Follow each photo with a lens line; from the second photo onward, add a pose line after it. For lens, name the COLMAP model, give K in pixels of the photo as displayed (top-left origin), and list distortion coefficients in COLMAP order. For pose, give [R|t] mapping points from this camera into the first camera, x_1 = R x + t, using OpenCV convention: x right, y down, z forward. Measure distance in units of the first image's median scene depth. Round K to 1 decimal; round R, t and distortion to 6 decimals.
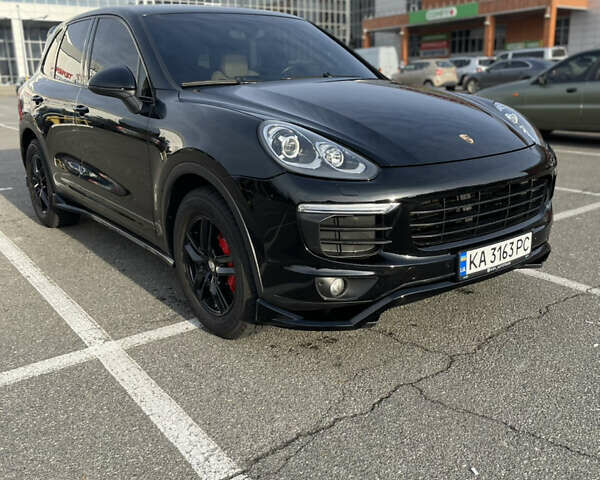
lens RADIAL K [[605.5, 0, 300.5], [0, 605.5, 253.2], [0, 0, 1]] dist [0.030320, 0.000000]
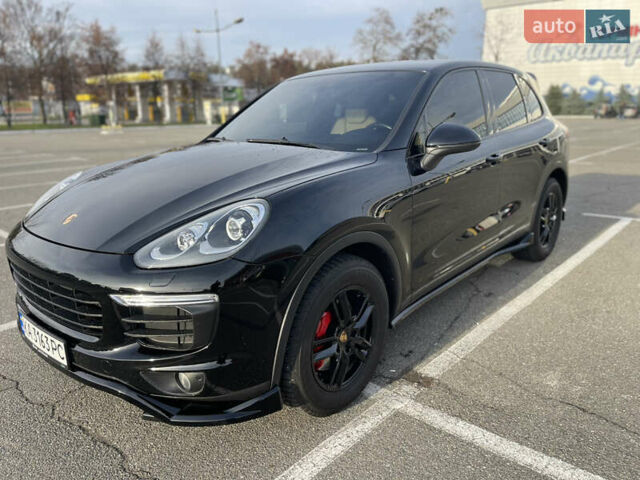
lens RADIAL K [[481.5, 0, 323.2], [0, 481.5, 245.3], [0, 0, 1]] dist [0.072996, -0.082701]
pose [[0.210418, 0.286604, -0.934656, 1.126015], [-0.269513, 0.936018, 0.226347, -0.444117], [0.939727, 0.204275, 0.274199, 1.194187]]
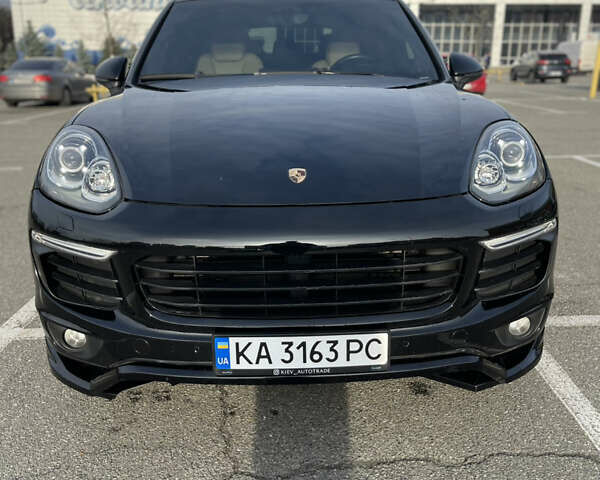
lens RADIAL K [[605.5, 0, 301.3], [0, 605.5, 241.8], [0, 0, 1]] dist [0.030320, 0.000000]
pose [[0.817347, 0.182987, -0.546314, 0.672086], [-0.176541, 0.982155, 0.064847, -0.162341], [0.548432, 0.043444, 0.835066, 0.445153]]
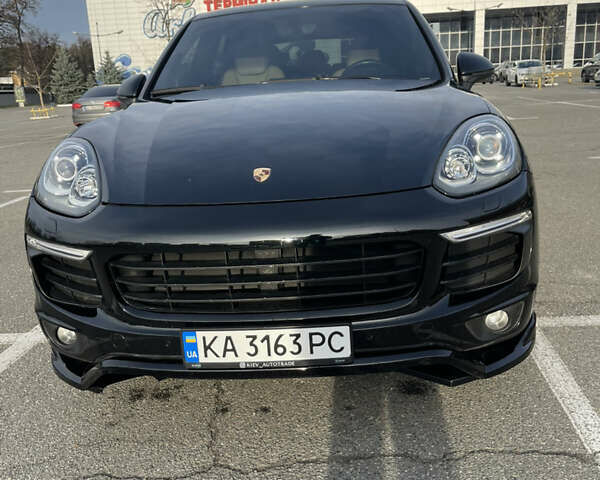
lens RADIAL K [[605.5, 0, 305.4], [0, 605.5, 239.8], [0, 0, 1]] dist [0.030320, 0.000000]
pose [[0.755077, 0.149310, -0.638408, 0.784208], [-0.147025, 0.987486, 0.057059, -0.163521], [0.638938, 0.050778, 0.767580, 0.504025]]
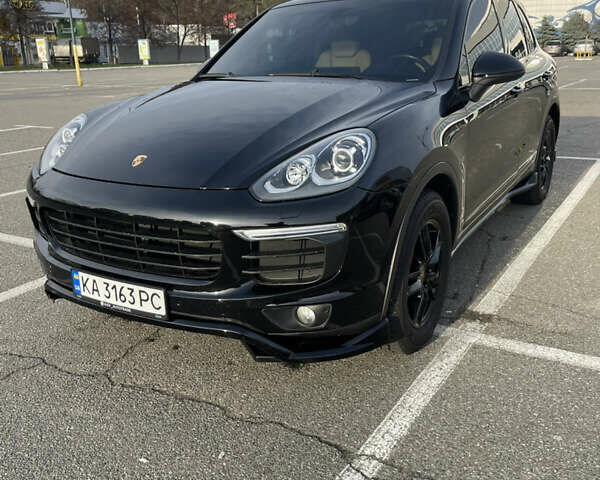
lens RADIAL K [[605.5, 0, 302.3], [0, 605.5, 242.0], [0, 0, 1]] dist [0.030320, 0.000000]
pose [[0.381087, 0.300277, -0.874418, 1.198096], [-0.251350, 0.943814, 0.214565, -0.332280], [0.889717, 0.138016, 0.435150, 0.854438]]
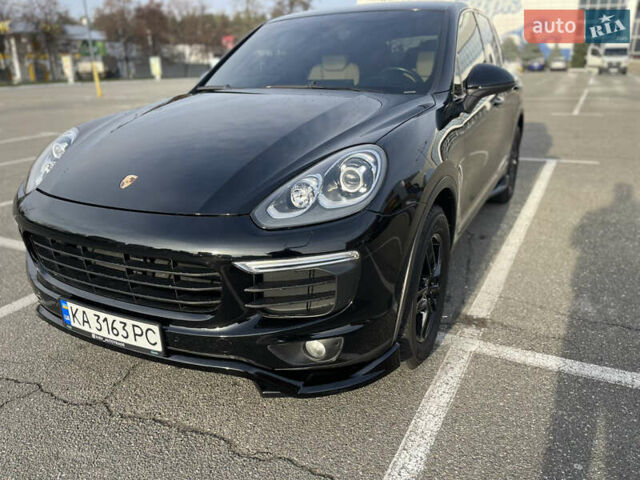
lens RADIAL K [[481.5, 0, 322.0], [0, 481.5, 246.3], [0, 0, 1]] dist [0.072996, -0.082701]
pose [[0.439856, 0.331856, -0.834505, 0.978509], [-0.246295, 0.938170, 0.243262, -0.334896], [0.863635, 0.098534, 0.494394, 0.923503]]
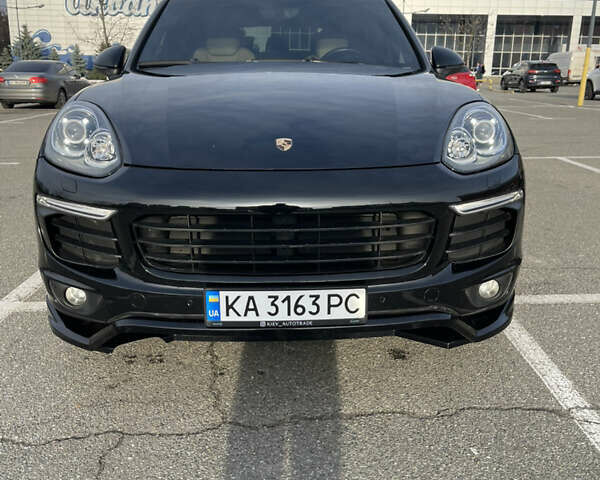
lens RADIAL K [[605.5, 0, 300.7], [0, 605.5, 237.0], [0, 0, 1]] dist [0.030320, 0.000000]
pose [[0.821636, 0.179804, -0.540911, 0.721391], [-0.186184, 0.981553, 0.043466, -0.114846], [0.538749, 0.064995, 0.839956, 0.403548]]
